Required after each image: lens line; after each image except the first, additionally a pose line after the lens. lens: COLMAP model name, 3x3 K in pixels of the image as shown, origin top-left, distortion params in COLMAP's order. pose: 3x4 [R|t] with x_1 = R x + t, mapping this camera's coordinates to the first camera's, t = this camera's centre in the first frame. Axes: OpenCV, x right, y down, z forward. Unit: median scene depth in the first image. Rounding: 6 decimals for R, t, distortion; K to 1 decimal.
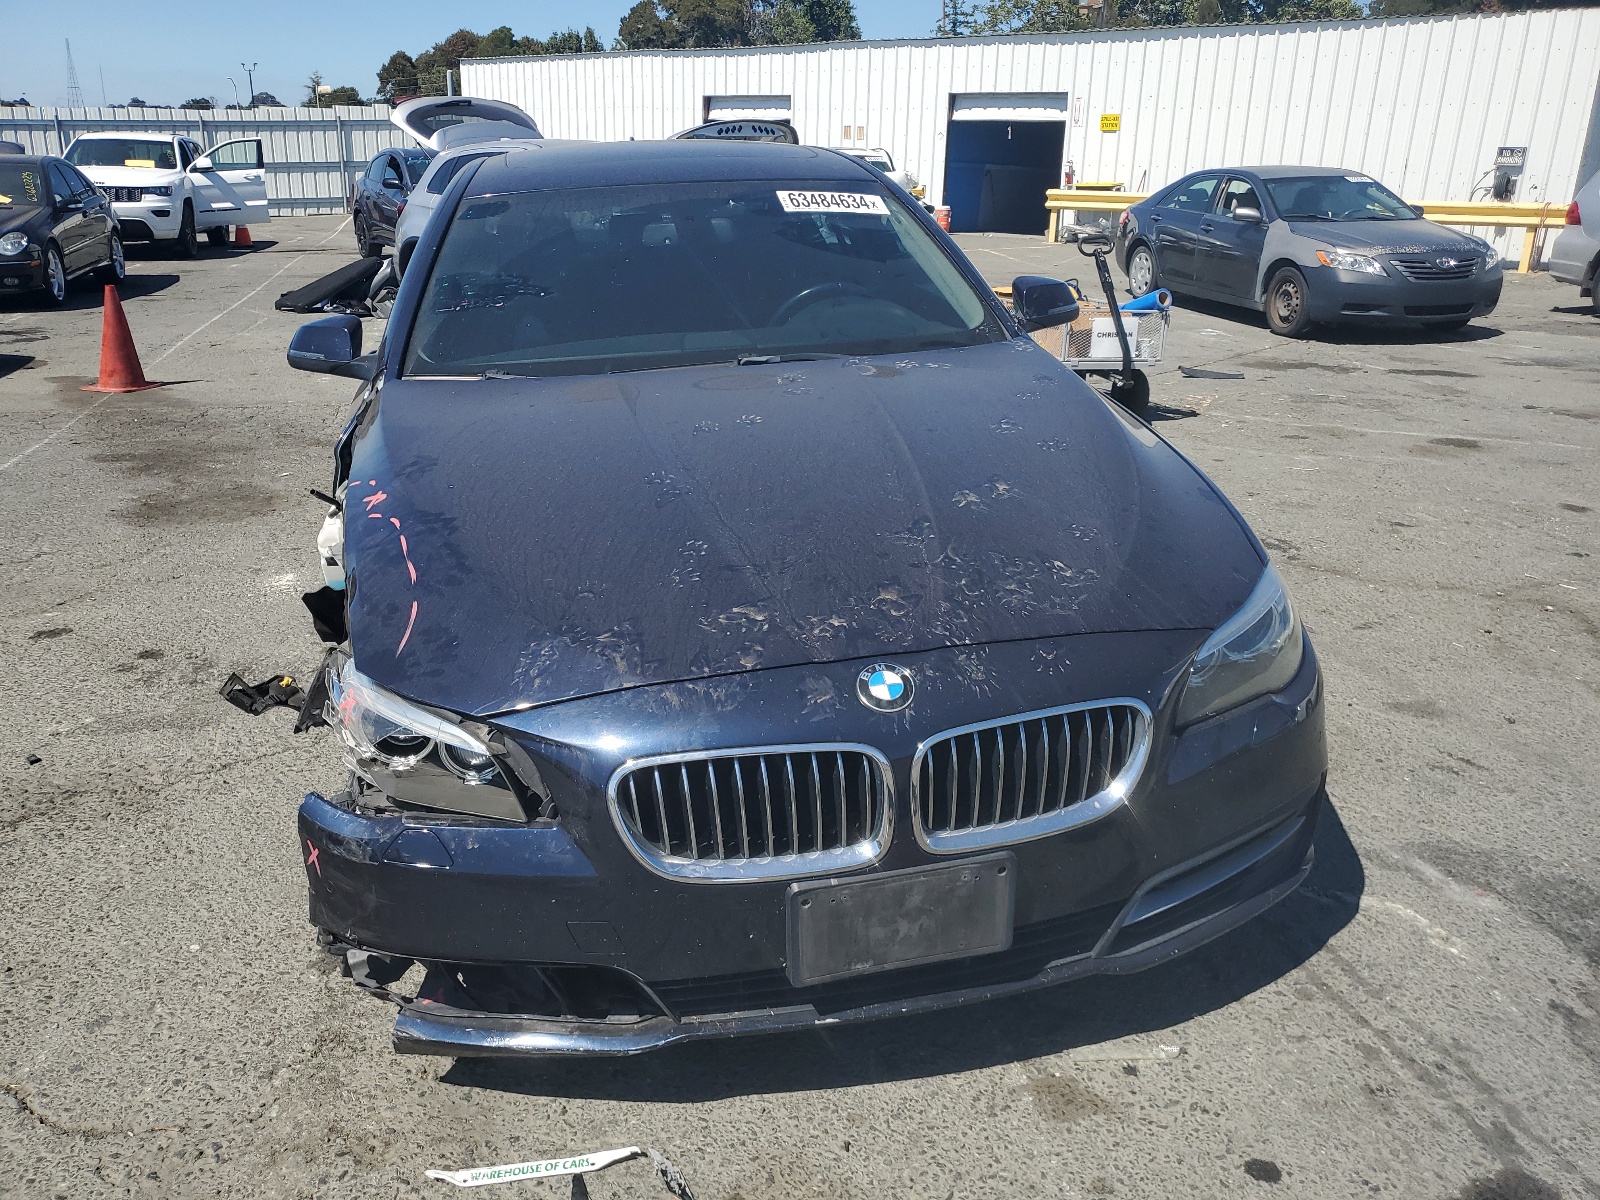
lens RADIAL K [[1229.8, 0, 810.0], [0, 1229.8, 594.8], [0, 0, 1]] dist [-0.025164, 0.062568]
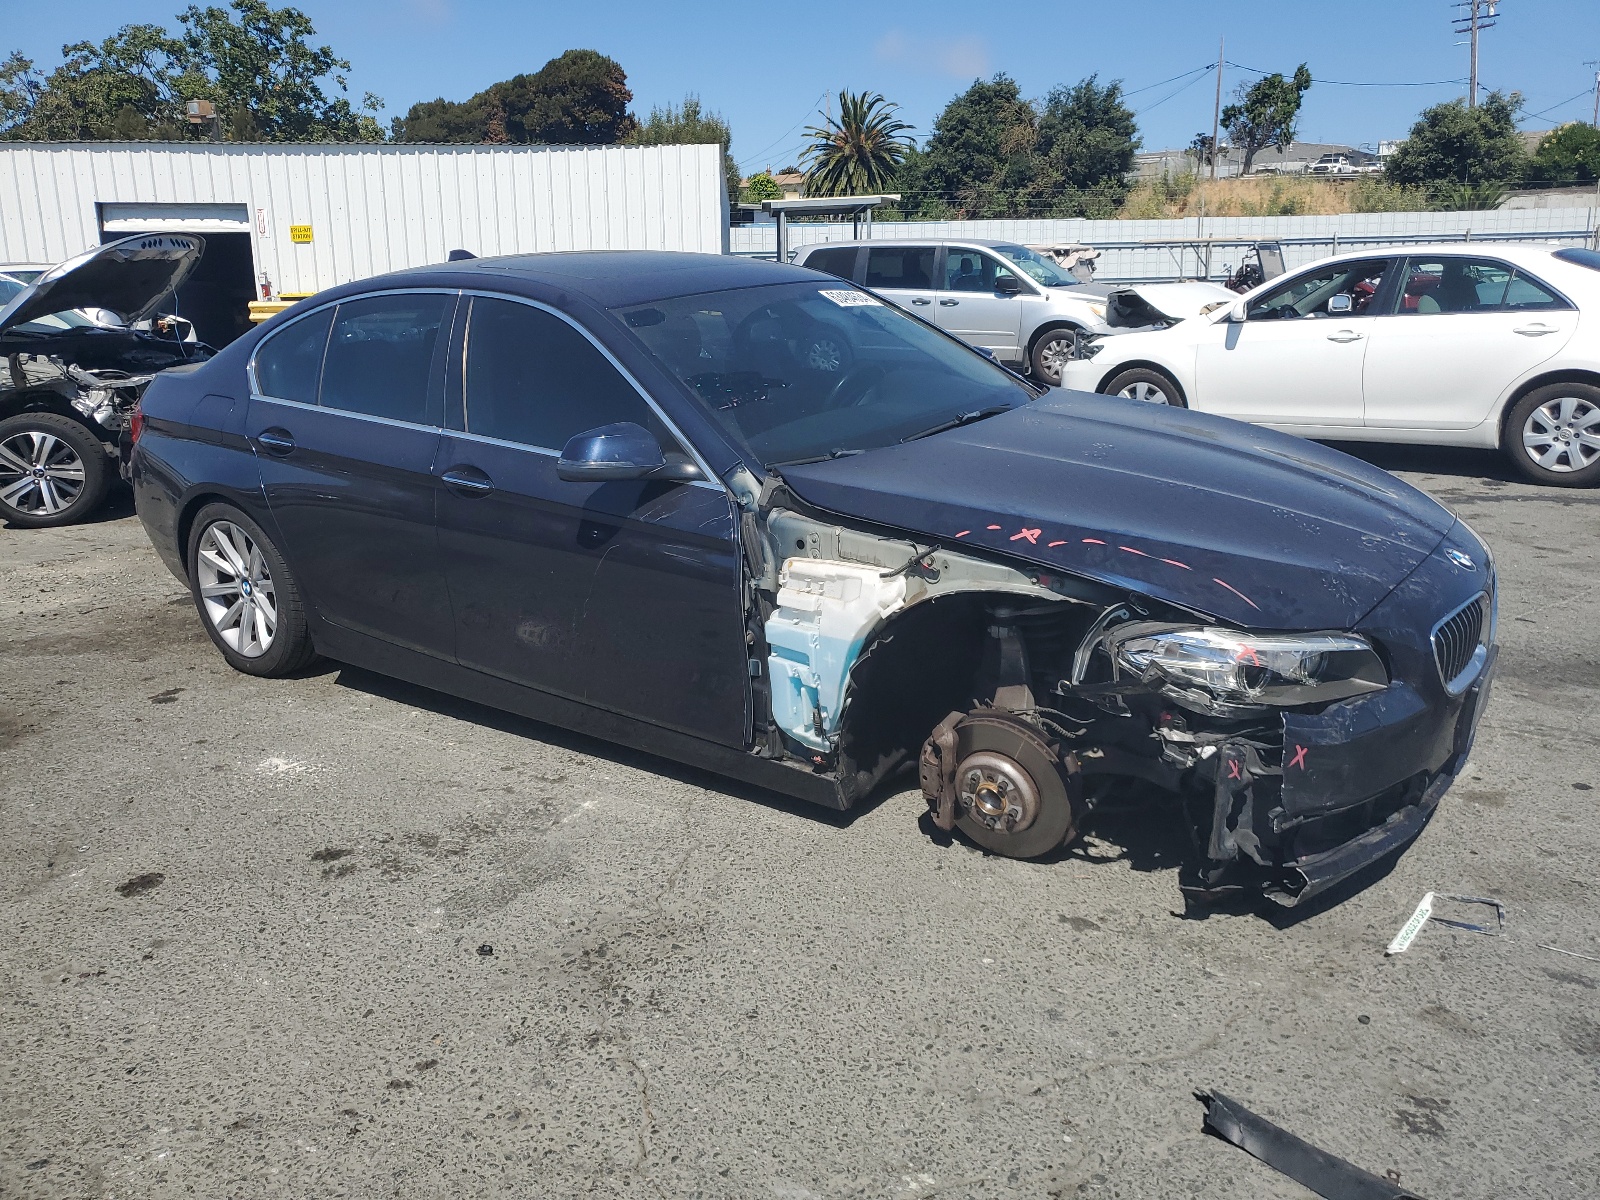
lens RADIAL K [[1229.8, 0, 810.0], [0, 1229.8, 594.8], [0, 0, 1]] dist [-0.025164, 0.062568]
pose [[0.750208, -0.193403, 0.632284, -0.128715], [0.243601, 0.969846, 0.007623, -0.008231], [-0.614692, 0.148306, 0.774699, 0.019697]]
